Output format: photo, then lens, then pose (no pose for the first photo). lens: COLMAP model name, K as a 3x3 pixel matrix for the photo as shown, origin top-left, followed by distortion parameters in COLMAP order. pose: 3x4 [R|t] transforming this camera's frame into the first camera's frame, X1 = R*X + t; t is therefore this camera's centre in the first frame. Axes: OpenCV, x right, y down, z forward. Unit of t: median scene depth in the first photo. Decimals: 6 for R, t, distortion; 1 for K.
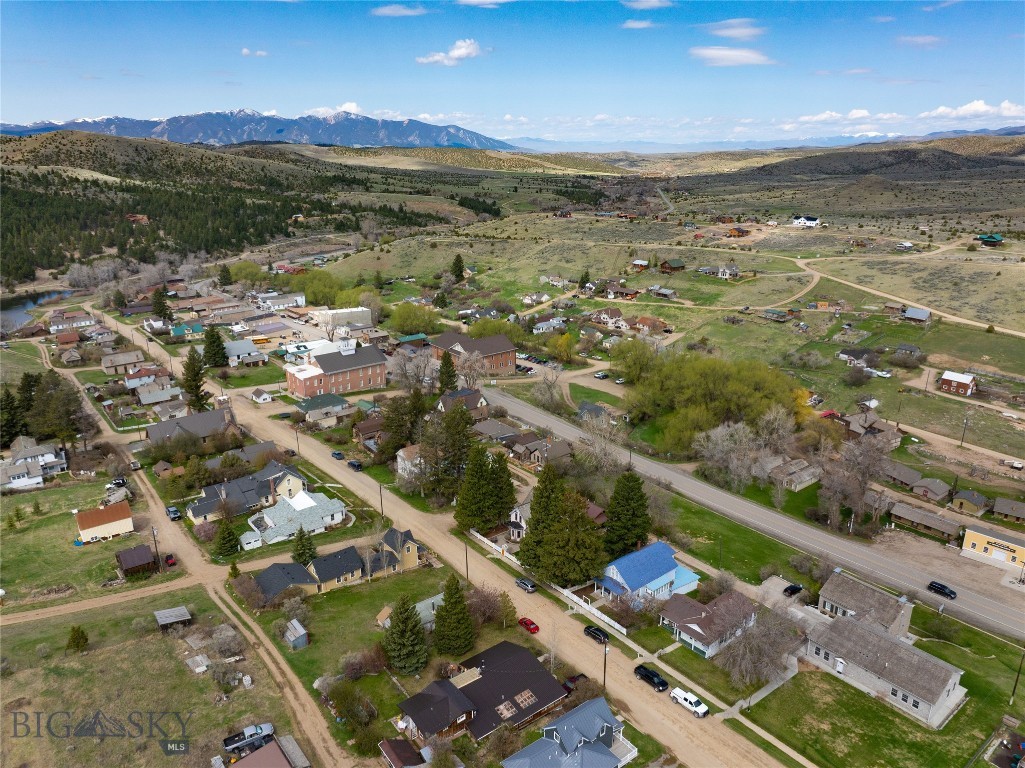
lens RADIAL K [[719.8, 0, 512.5], [0, 719.8, 384.0], [0, 0, 1]] dist [-0.043190, 0.006222]
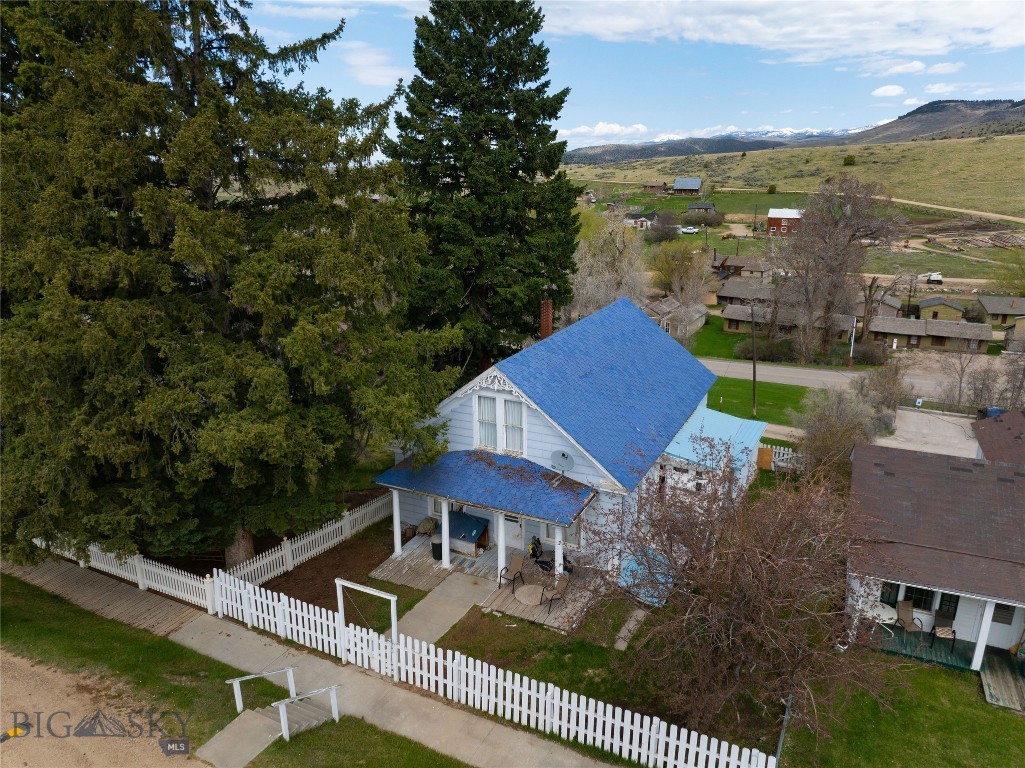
lens RADIAL K [[719.8, 0, 512.5], [0, 719.8, 384.0], [0, 0, 1]] dist [-0.043190, 0.006222]
pose [[0.911609, -0.126145, 0.391225, 0.078546], [0.134520, 0.990892, 0.006051, 0.256671], [-0.388425, 0.047112, 0.920275, 0.842965]]
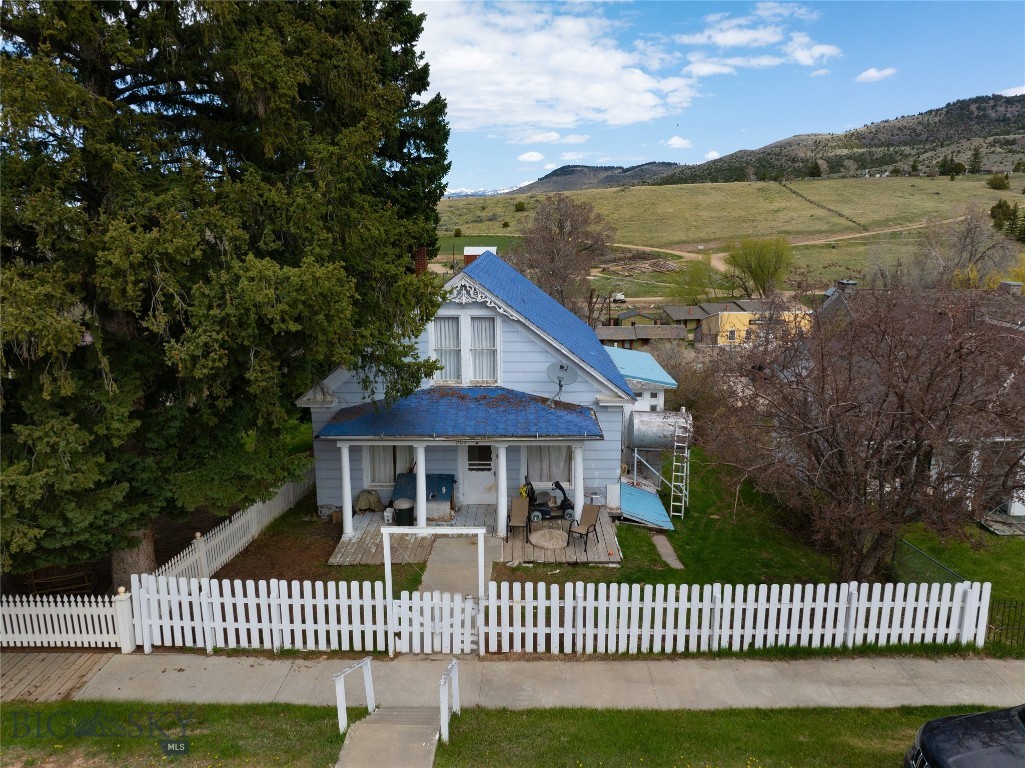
lens RADIAL K [[716.9, 0, 512.5], [0, 716.9, 384.0], [0, 0, 1]] dist [-0.154023, 0.100027]
pose [[0.618044, -0.154404, 0.770831, 0.040230], [0.239846, 0.970809, 0.002156, 0.274760], [-0.748663, 0.183548, 0.637036, 0.906073]]
